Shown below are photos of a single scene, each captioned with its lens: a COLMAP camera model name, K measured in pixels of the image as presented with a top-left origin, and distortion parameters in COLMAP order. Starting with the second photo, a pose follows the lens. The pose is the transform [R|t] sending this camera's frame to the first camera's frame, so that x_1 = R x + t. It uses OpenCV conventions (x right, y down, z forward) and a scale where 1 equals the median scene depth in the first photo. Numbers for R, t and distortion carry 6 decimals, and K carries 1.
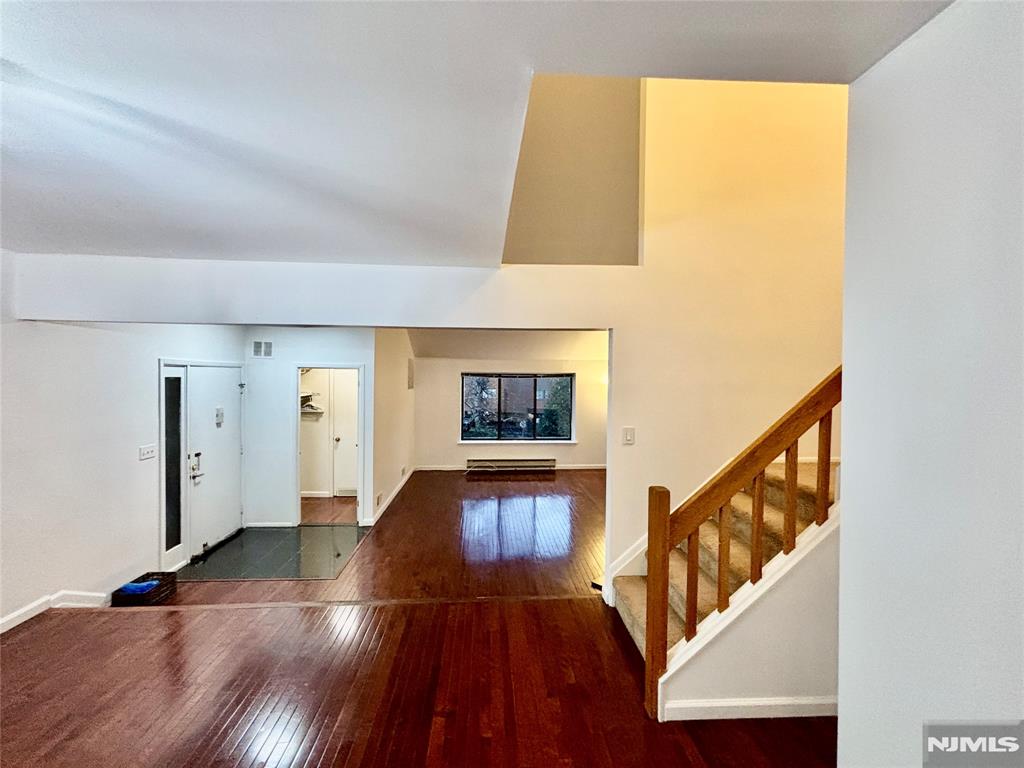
lens RADIAL K [[412.0, 0, 509.4], [0, 412.0, 382.8], [0, 0, 1]] dist [0.001900, -0.000046]
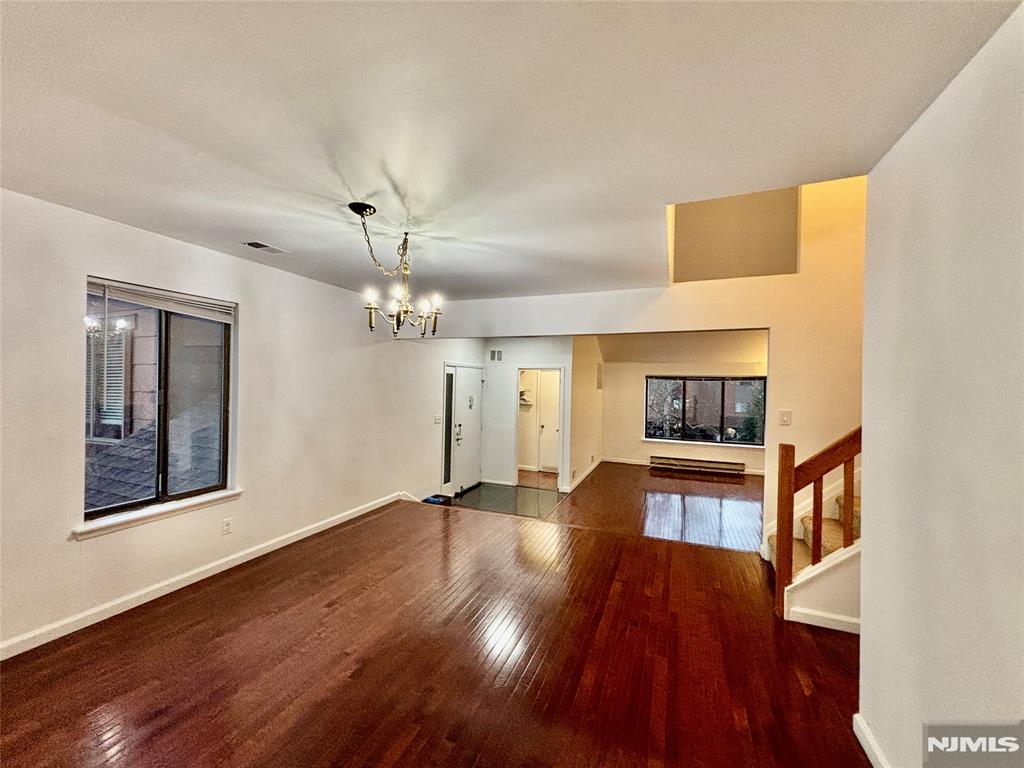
lens RADIAL K [[412.0, 0, 509.4], [0, 412.0, 382.8], [0, 0, 1]] dist [0.001900, -0.000046]
pose [[0.901267, 0.006994, -0.433208, 0.053244], [-0.017326, 0.999652, -0.019908, 0.038429], [0.432918, 0.025448, 0.901074, -0.246095]]
